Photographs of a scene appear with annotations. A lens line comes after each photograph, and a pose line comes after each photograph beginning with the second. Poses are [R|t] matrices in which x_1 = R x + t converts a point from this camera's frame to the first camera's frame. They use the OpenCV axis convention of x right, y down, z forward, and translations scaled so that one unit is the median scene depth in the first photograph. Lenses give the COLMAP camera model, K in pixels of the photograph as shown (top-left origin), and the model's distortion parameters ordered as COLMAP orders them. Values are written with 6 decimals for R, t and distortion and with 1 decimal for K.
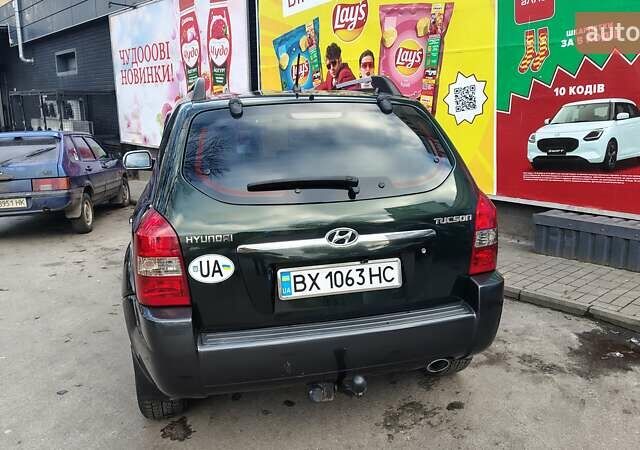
lens RADIAL K [[537.3, 0, 318.8], [0, 537.3, 218.0], [0, 0, 1]] dist [0.044004, -0.061261]
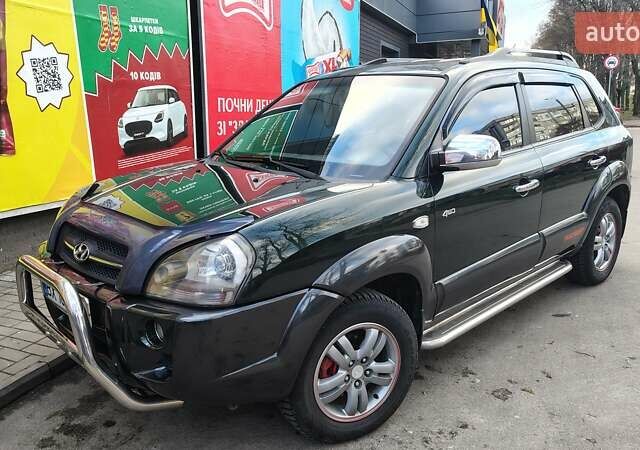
lens RADIAL K [[537.3, 0, 317.5], [0, 537.3, 223.0], [0, 0, 1]] dist [0.044004, -0.061261]
pose [[-0.468227, -0.173908, 0.866326, -0.639258], [0.186690, 0.938837, 0.289365, -0.199120], [-0.863661, 0.297223, -0.407121, 1.175547]]
